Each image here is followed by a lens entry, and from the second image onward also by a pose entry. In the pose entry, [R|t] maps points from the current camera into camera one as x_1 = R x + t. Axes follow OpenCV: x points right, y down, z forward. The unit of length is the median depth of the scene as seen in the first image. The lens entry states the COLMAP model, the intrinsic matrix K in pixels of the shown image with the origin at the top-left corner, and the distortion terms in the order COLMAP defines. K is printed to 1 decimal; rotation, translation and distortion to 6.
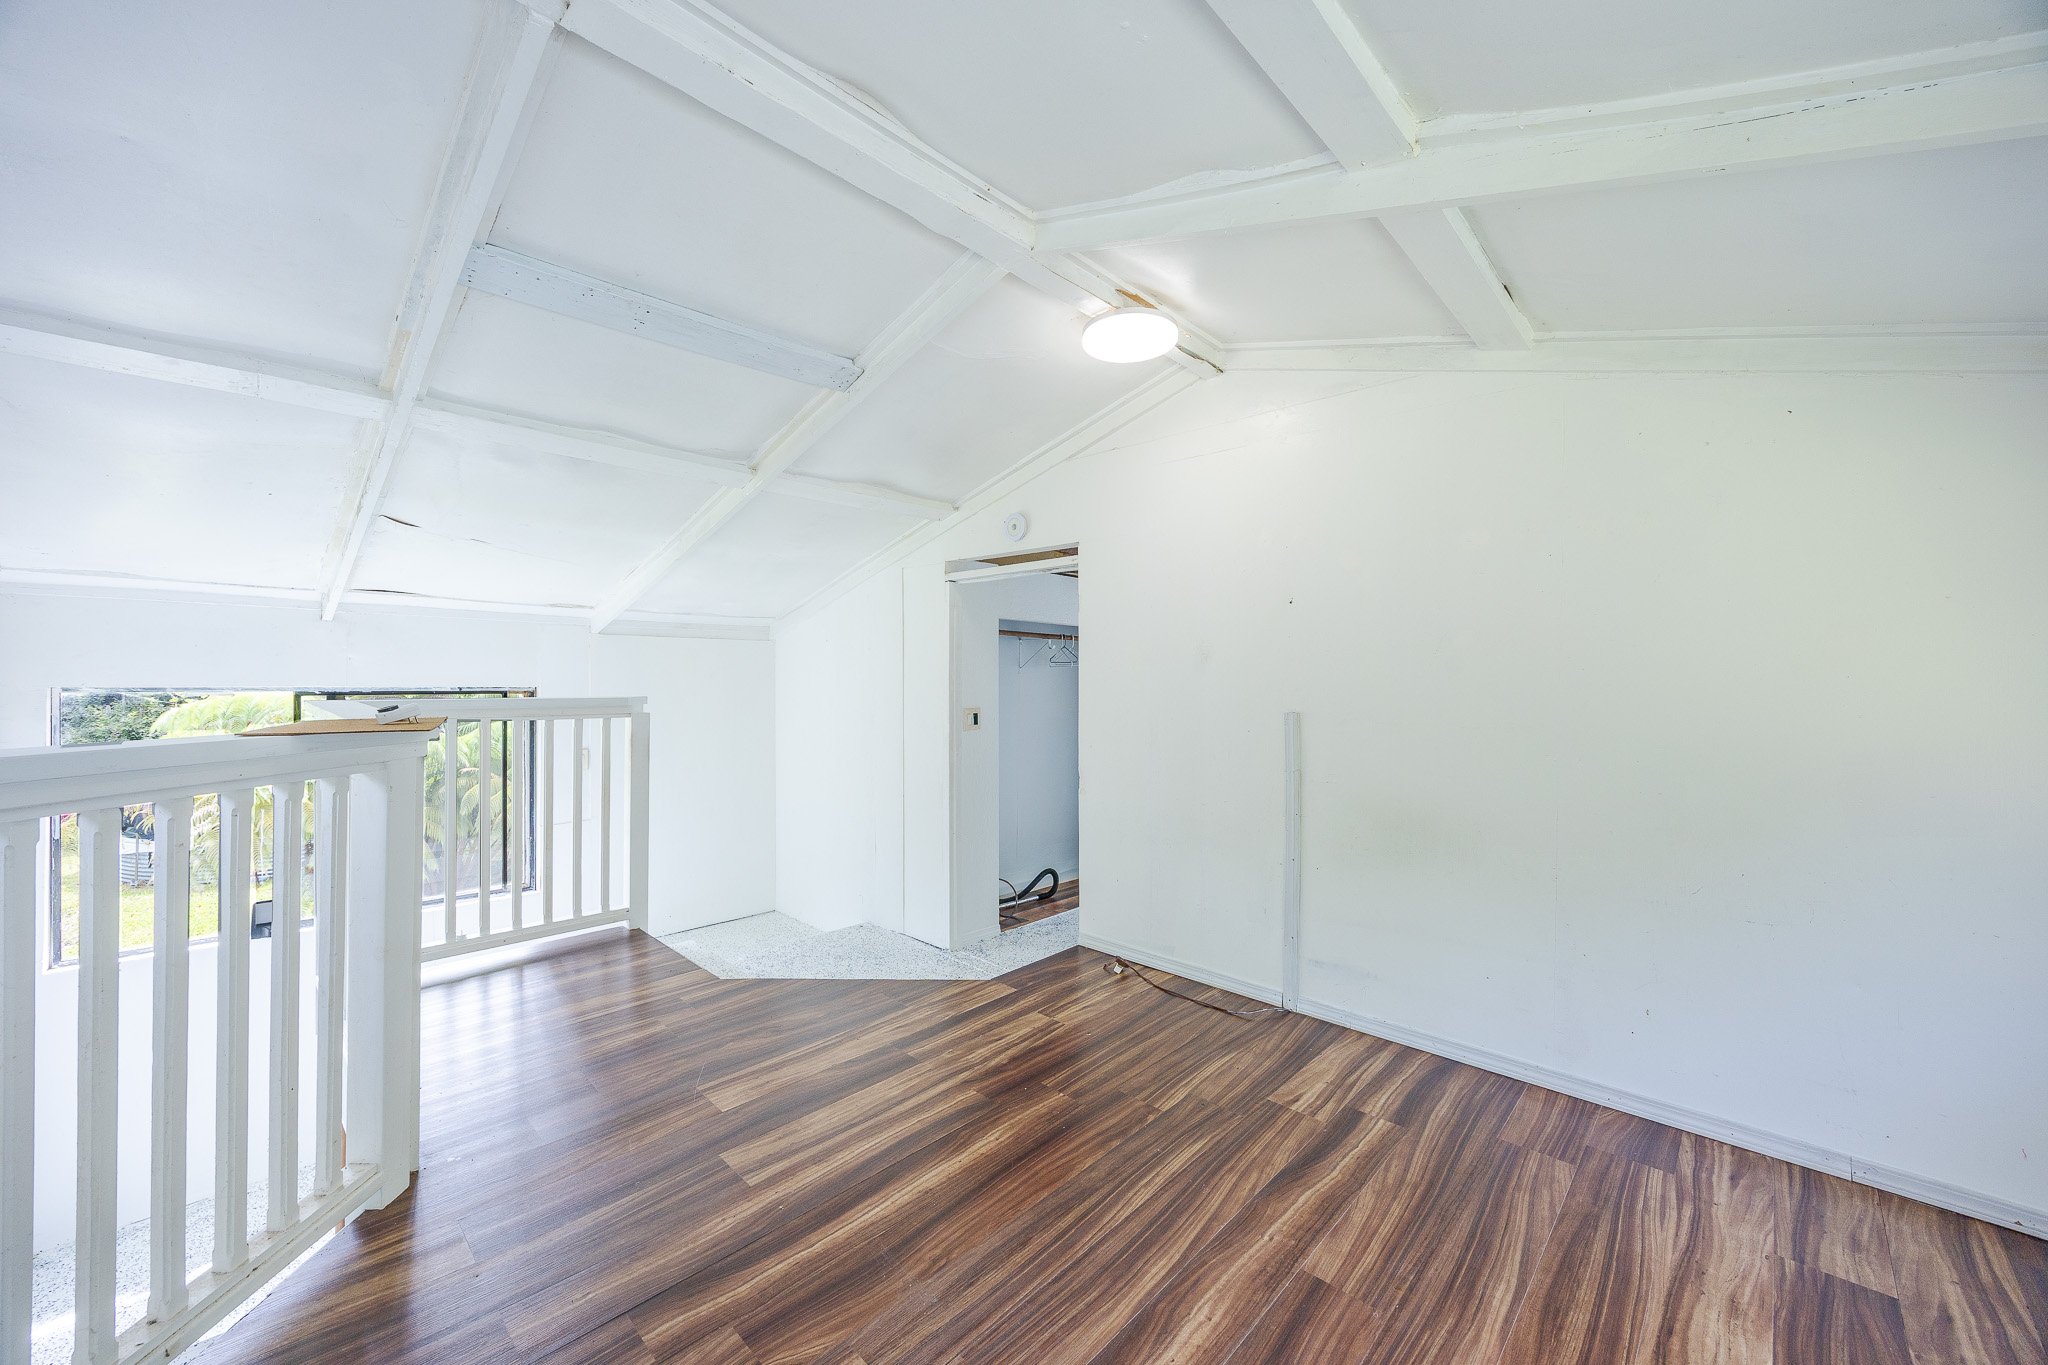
lens RADIAL K [[773.8, 0, 1022.9], [0, 773.8, 681.8], [0, 0, 1]] dist [-0.007014, 0.000839]
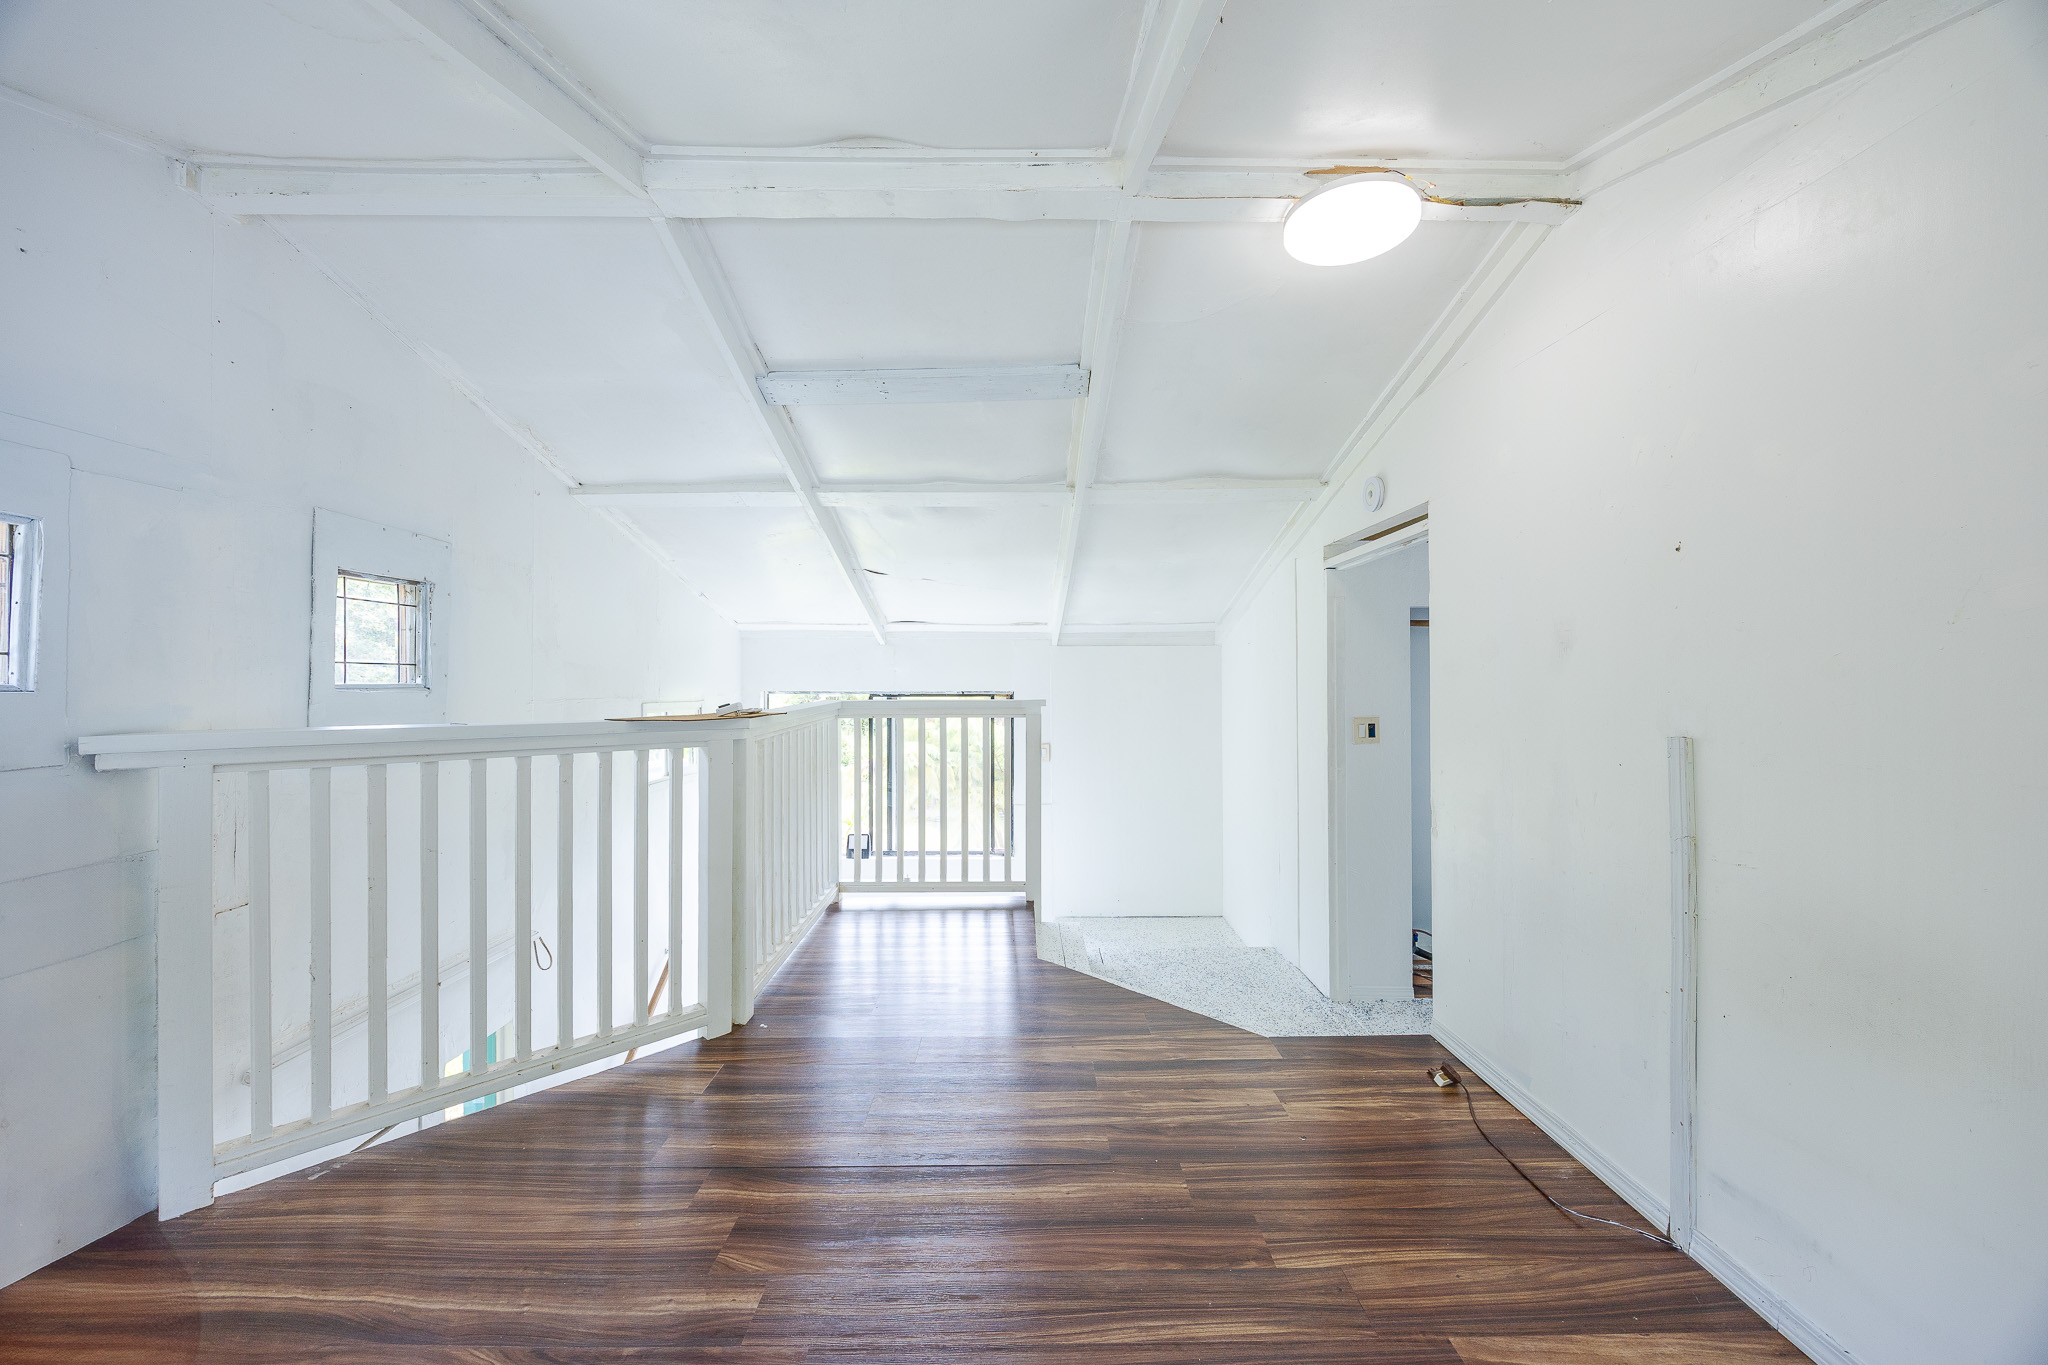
lens RADIAL K [[773.8, 0, 1024.7], [0, 773.8, 683.2], [0, 0, 1]] dist [-0.007014, 0.000839]
pose [[0.699431, -0.006138, -0.714674, 0.425239], [0.004144, 0.999981, -0.004532, -0.000515], [0.714689, 0.000208, 0.699443, 0.243090]]
